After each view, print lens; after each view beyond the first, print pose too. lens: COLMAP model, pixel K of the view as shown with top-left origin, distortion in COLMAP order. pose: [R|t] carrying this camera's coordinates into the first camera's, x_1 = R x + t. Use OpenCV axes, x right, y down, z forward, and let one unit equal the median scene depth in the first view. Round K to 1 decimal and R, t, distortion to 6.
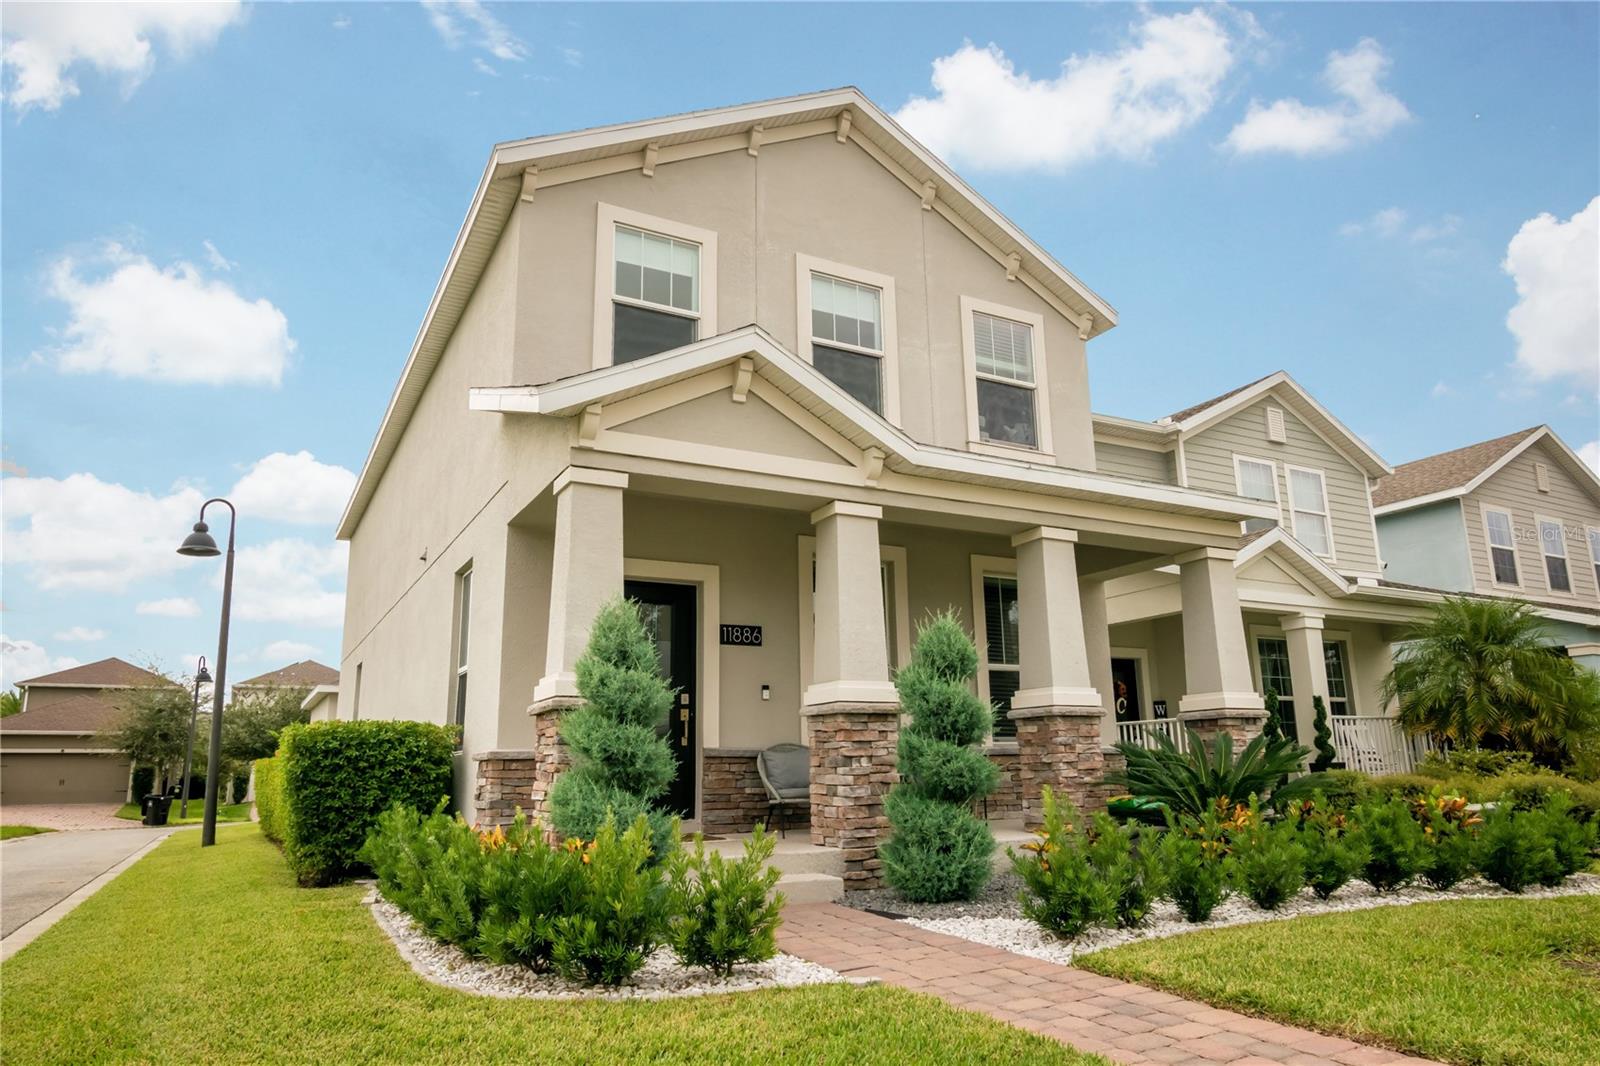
lens RADIAL K [[1019.0, 0, 800.0], [0, 1019.0, 533.0], [0, 0, 1]] dist [0.030862, -0.042590]
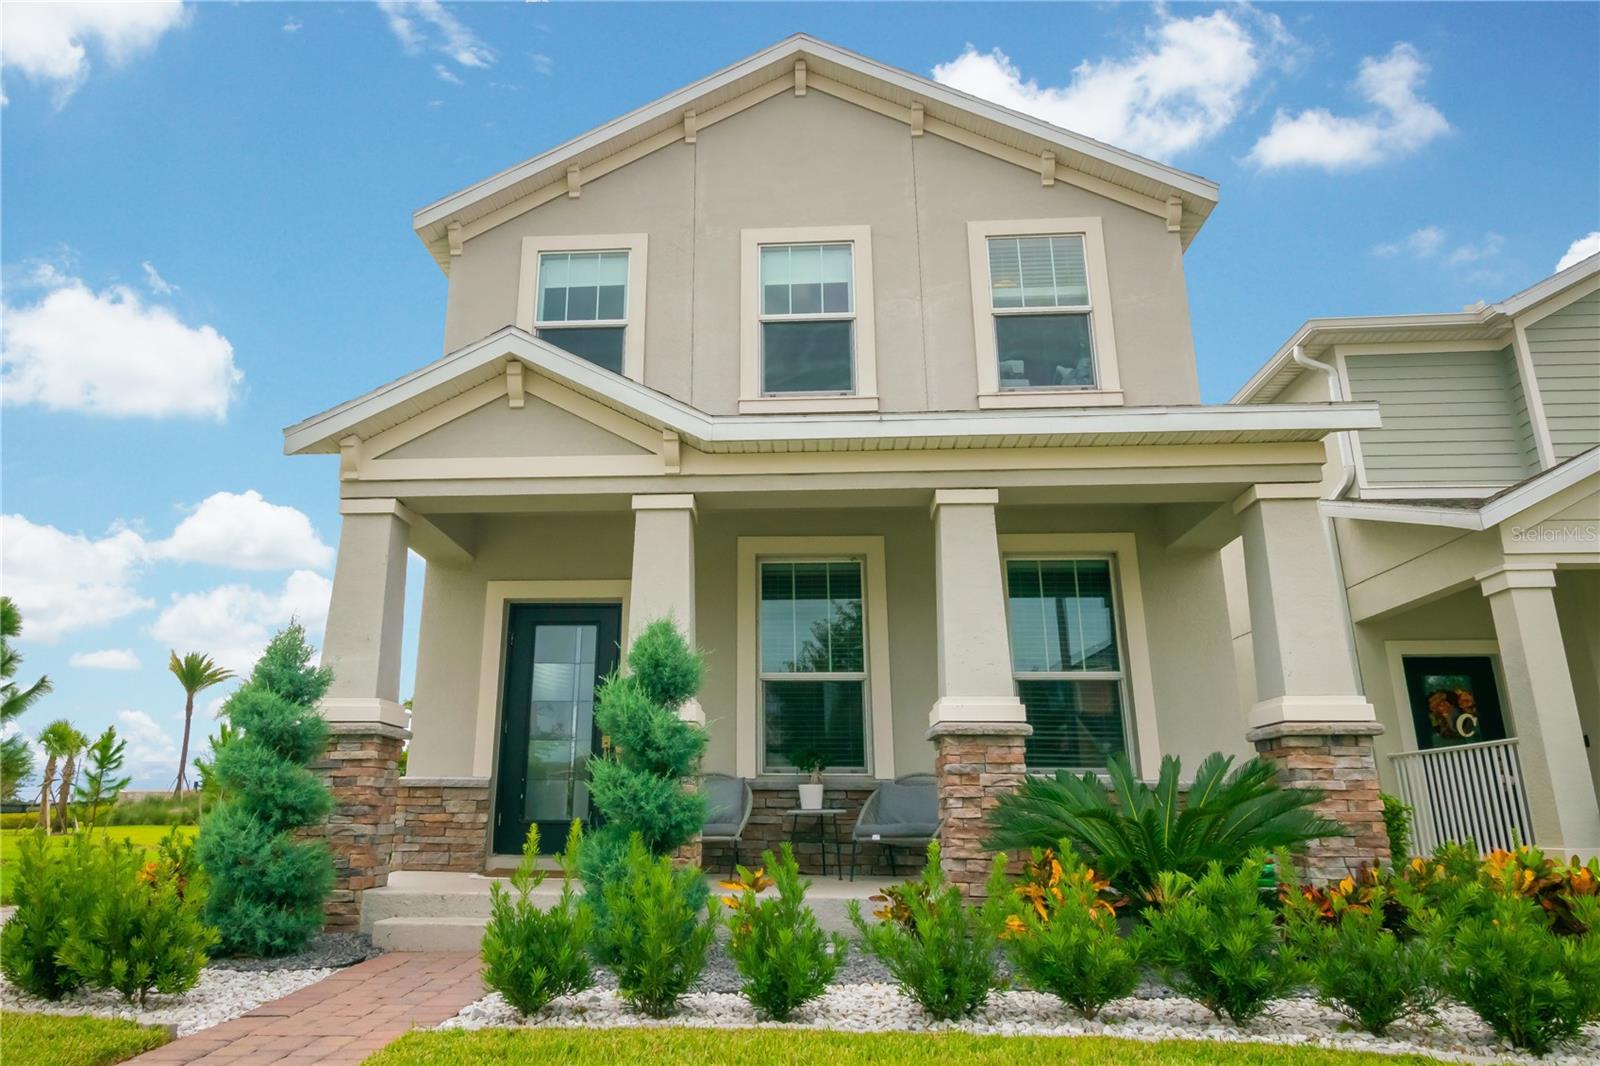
lens RADIAL K [[1004.1, 0, 721.6], [0, 1004.1, 526.3], [0, 0, 1]] dist [-0.000425, 0.000654]
pose [[0.837492, -0.121946, -0.532670, 0.430376], [0.103591, 0.992536, -0.064353, 0.045448], [0.536541, -0.001285, 0.843873, 0.231942]]
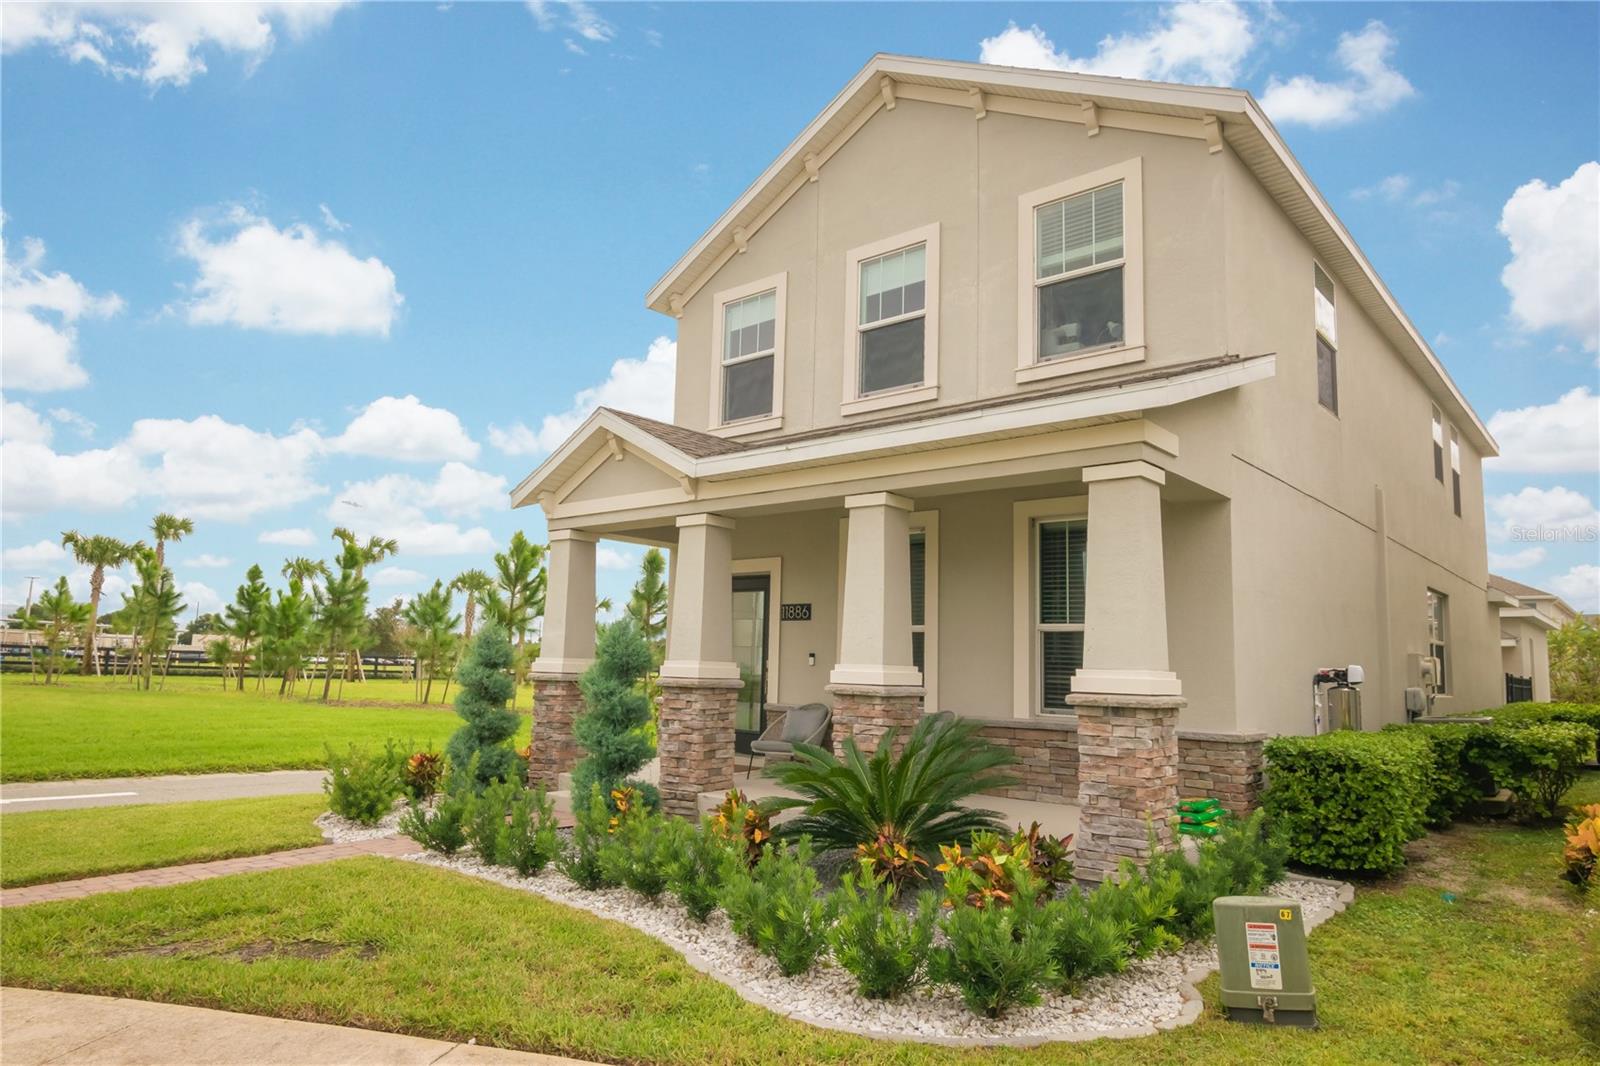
lens RADIAL K [[980.5, 0, 798.7], [0, 980.5, 555.9], [0, 0, 1]] dist [0.003430, 0.000082]
pose [[0.351394, -0.076938, -0.933061, 0.919338], [0.182034, 0.983213, -0.012519, 0.044198], [0.918360, -0.165449, 0.359501, 0.531875]]
